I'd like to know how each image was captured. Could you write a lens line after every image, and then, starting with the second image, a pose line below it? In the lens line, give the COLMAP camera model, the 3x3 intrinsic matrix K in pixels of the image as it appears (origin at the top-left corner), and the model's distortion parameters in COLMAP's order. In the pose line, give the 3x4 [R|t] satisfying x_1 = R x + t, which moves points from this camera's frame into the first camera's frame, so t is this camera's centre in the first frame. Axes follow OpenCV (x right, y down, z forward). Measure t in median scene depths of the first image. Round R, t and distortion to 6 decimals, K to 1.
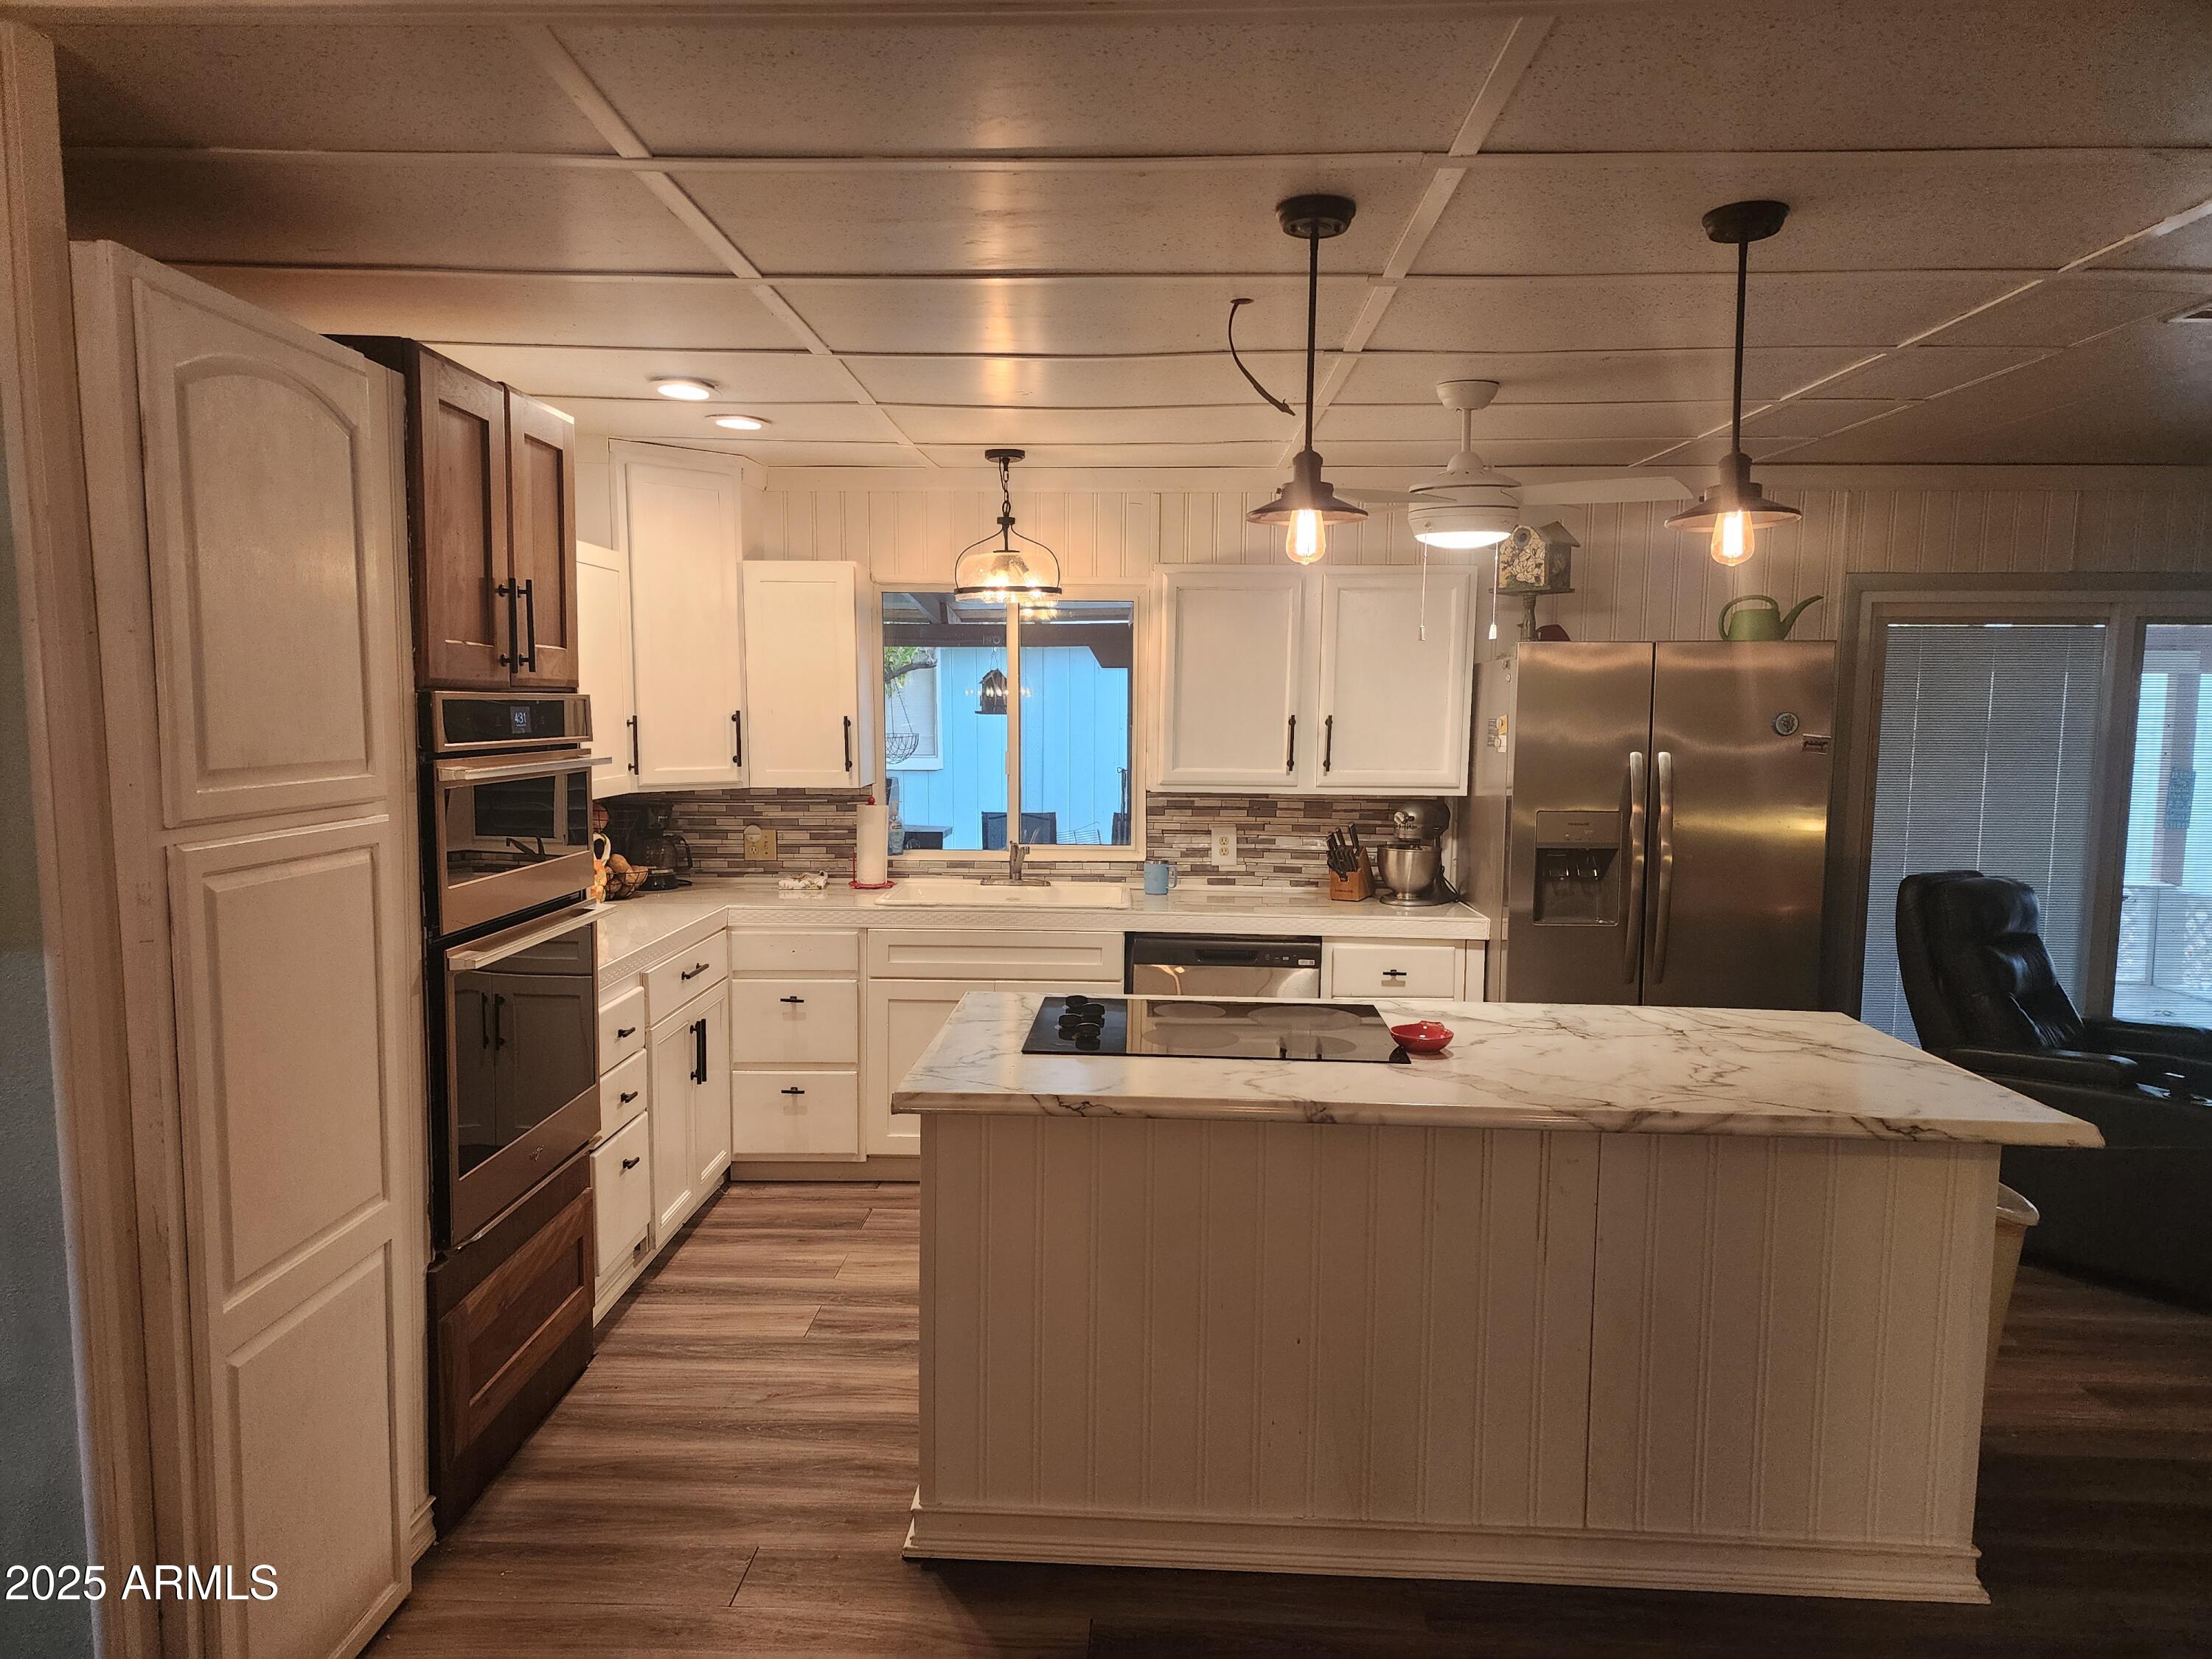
lens RADIAL K [[1474.9, 0, 1119.6], [0, 1474.9, 855.1], [0, 0, 1]] dist [0.069852, -0.063460]
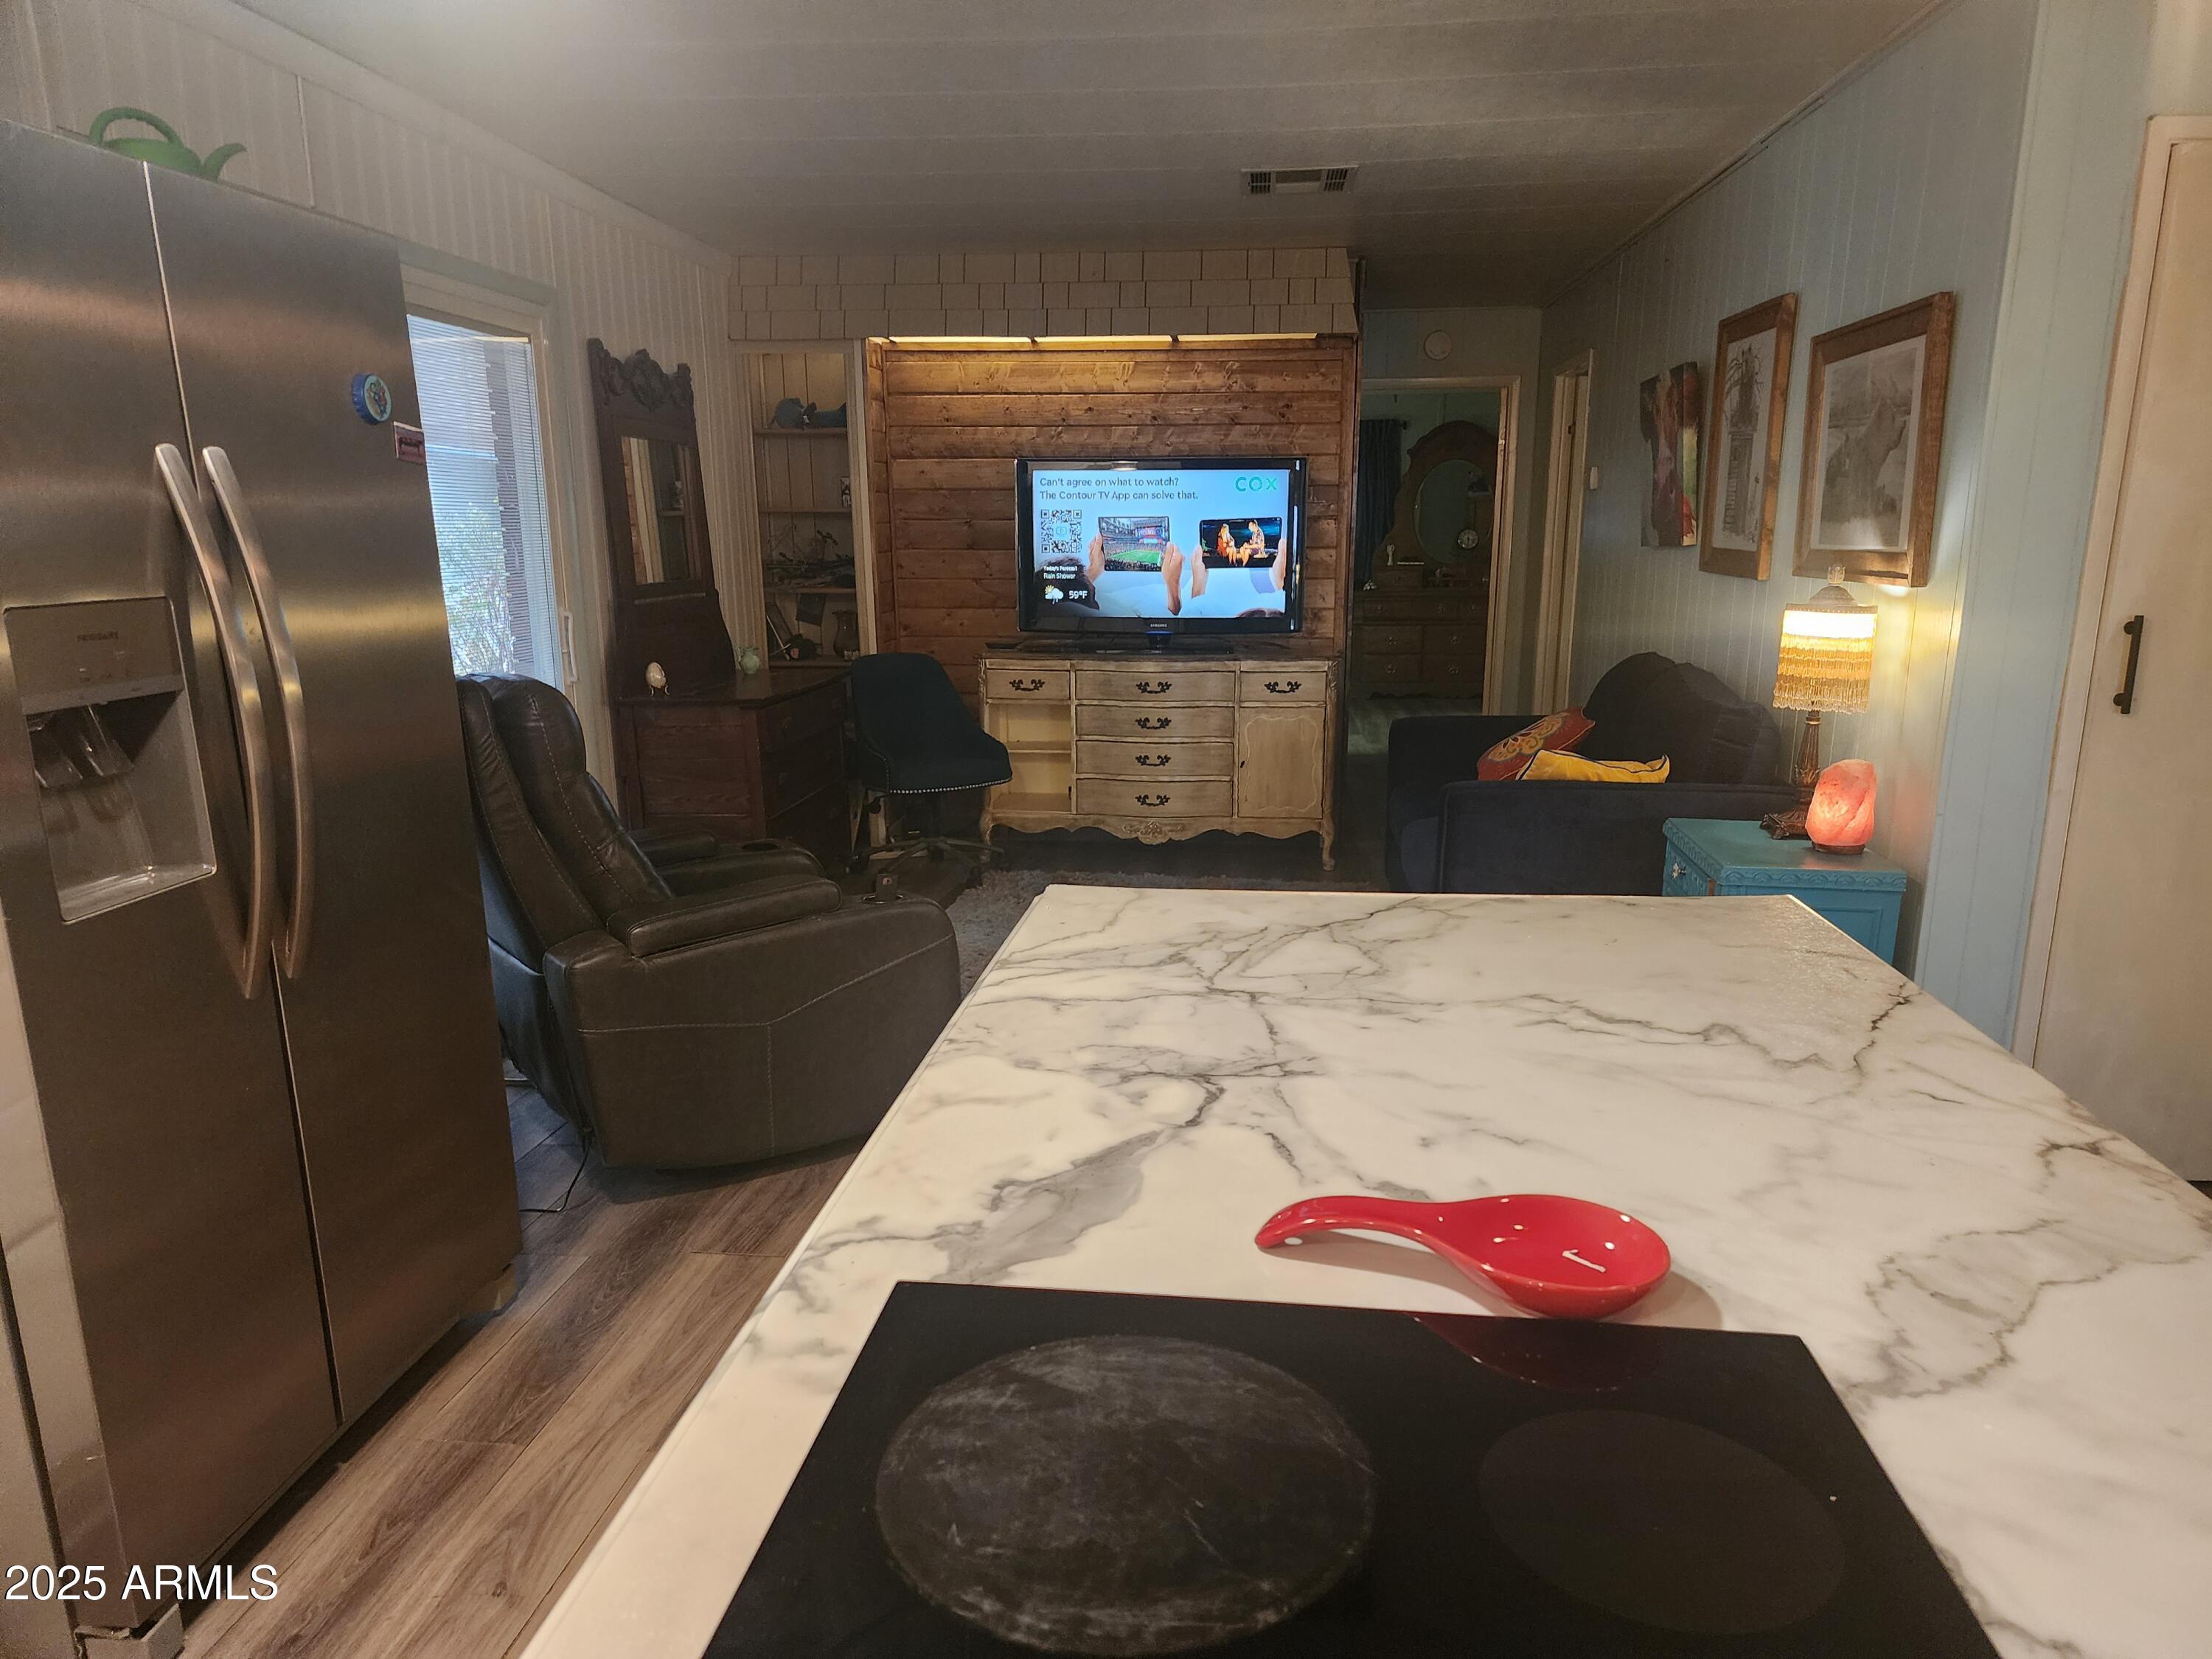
lens RADIAL K [[1463.5, 0, 1112.1], [0, 1463.5, 861.4], [0, 0, 1]] dist [0.071665, -0.061286]
pose [[0.074129, -0.231018, 0.970121, -0.070280], [0.102161, 0.969439, 0.223050, -0.029027], [-0.992002, 0.082574, 0.095464, 0.935552]]
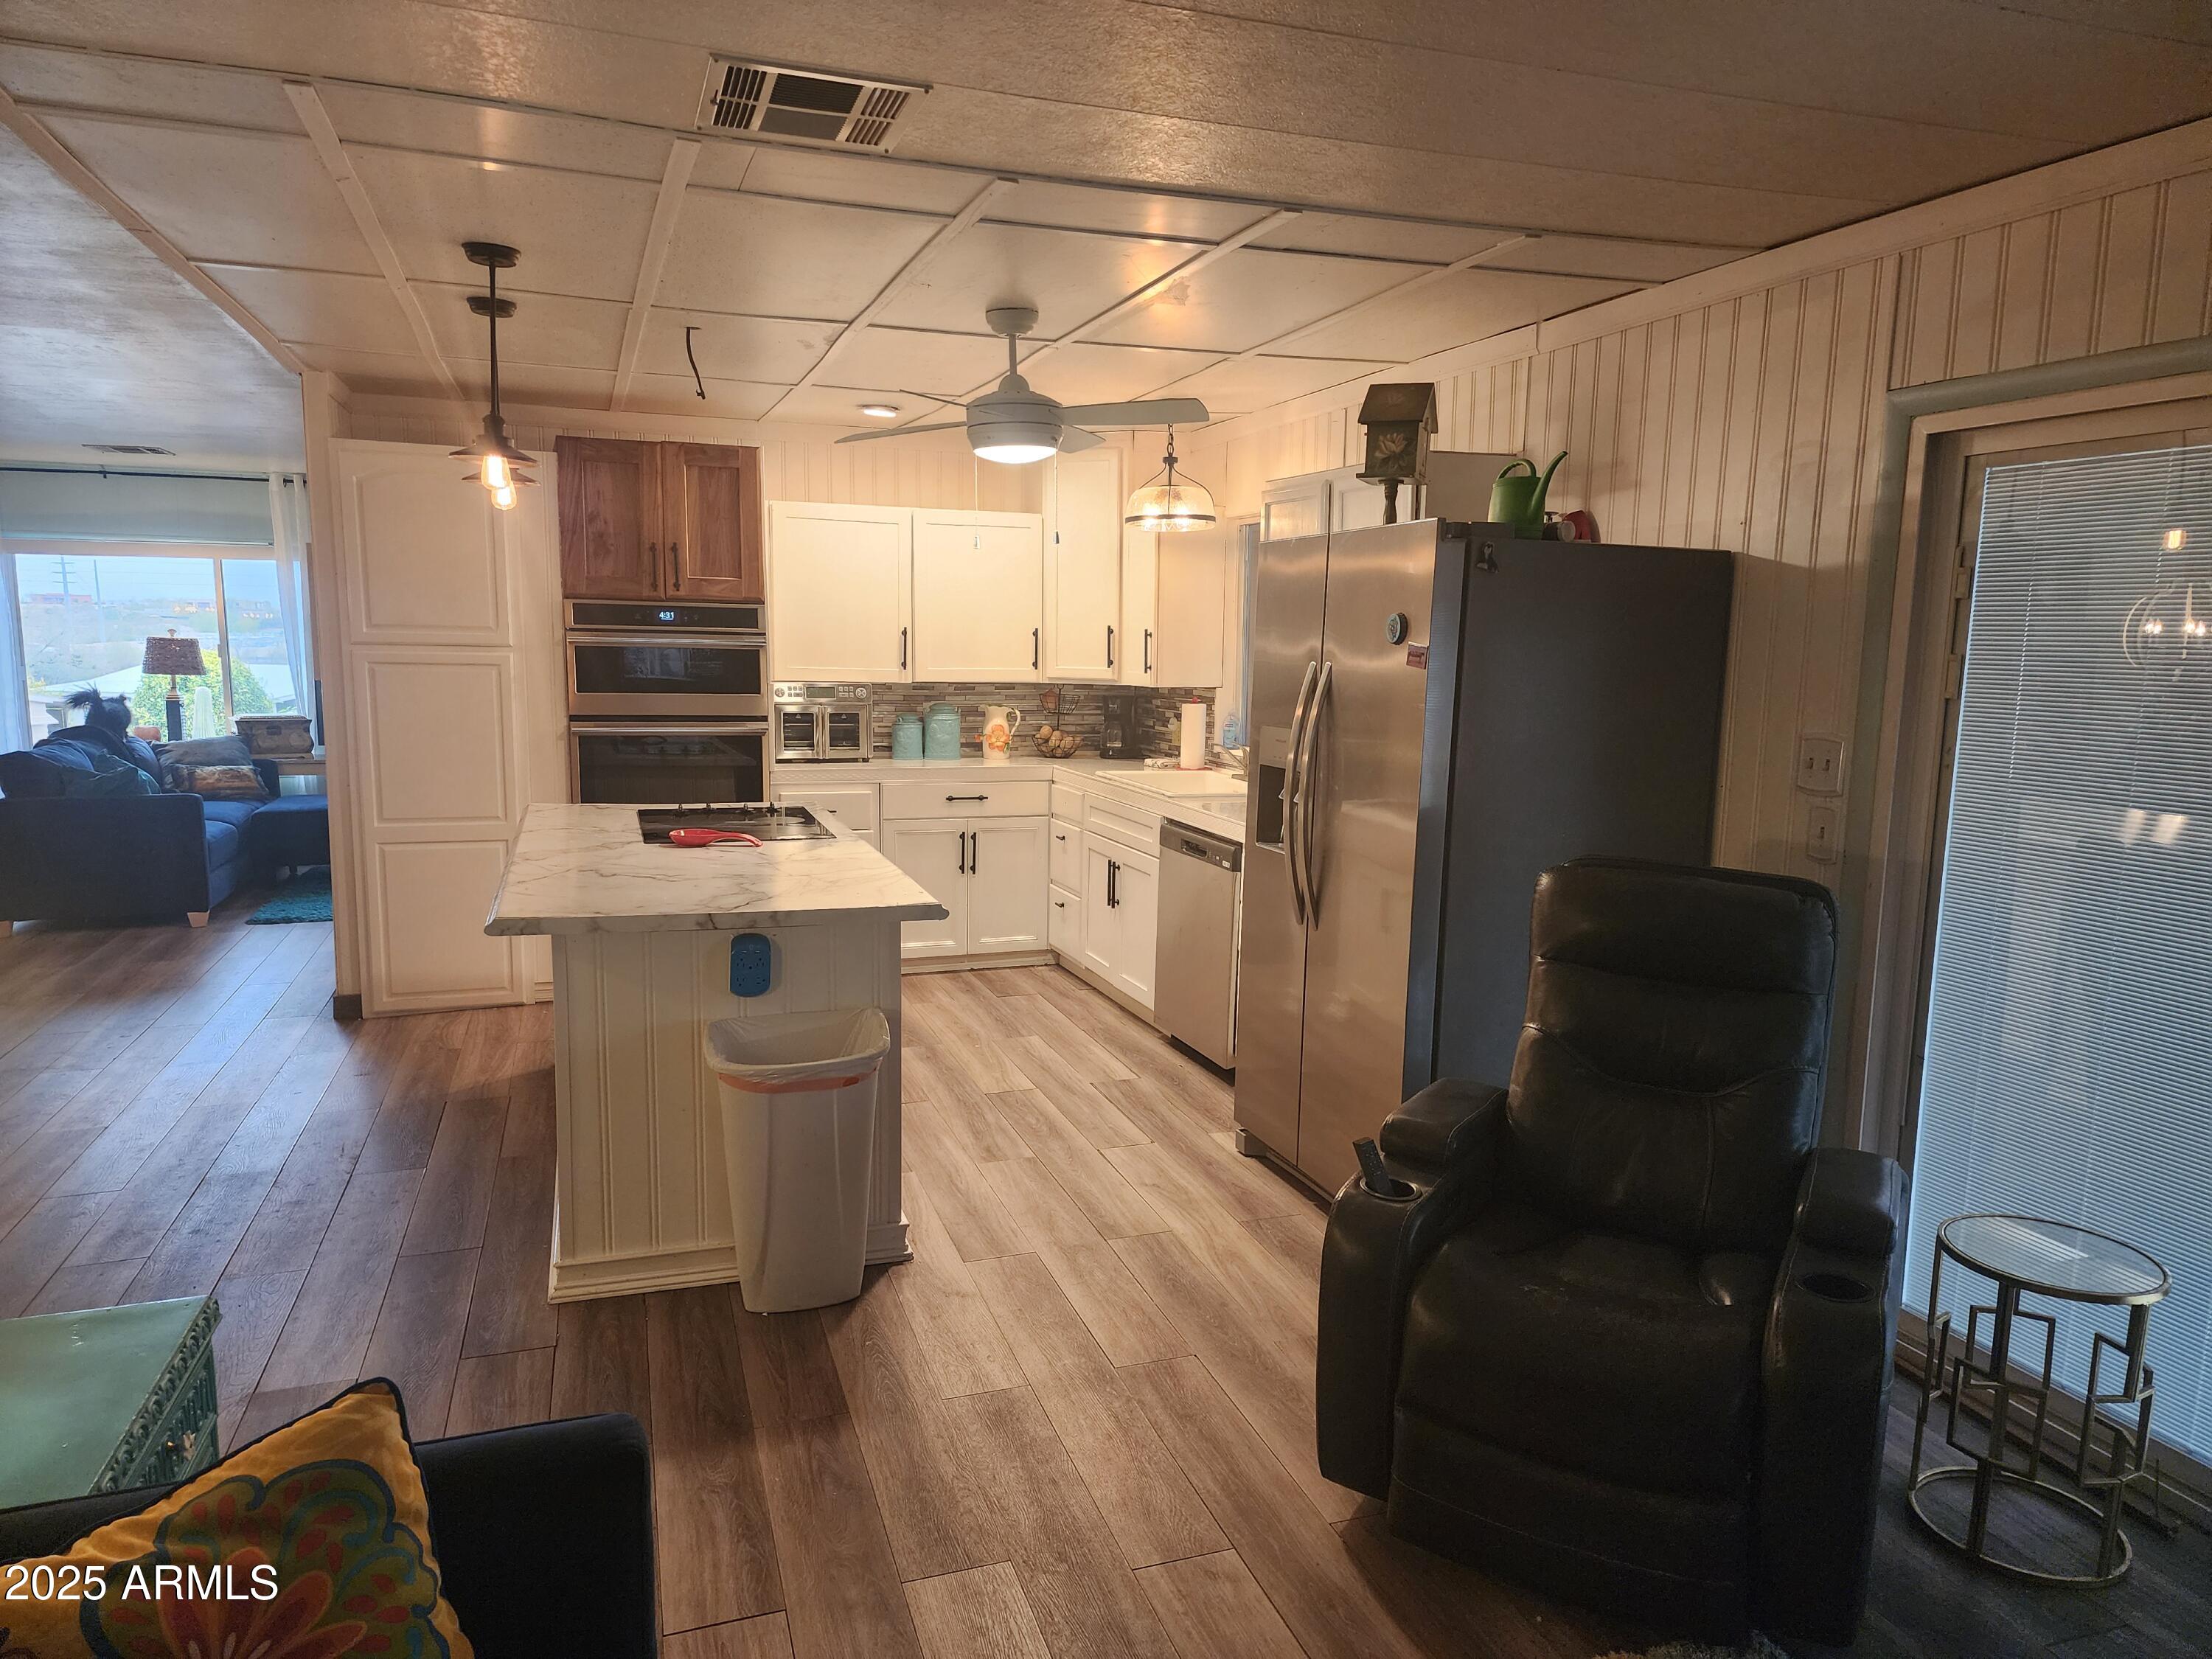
lens RADIAL K [[1463.5, 0, 1112.1], [0, 1463.5, 861.4], [0, 0, 1]] dist [0.071665, -0.061286]
pose [[0.374454, 0.143324, -0.916102, 1.448308], [-0.110929, 0.987811, 0.109201, -0.045014], [0.920586, 0.060731, 0.385788, 0.736898]]
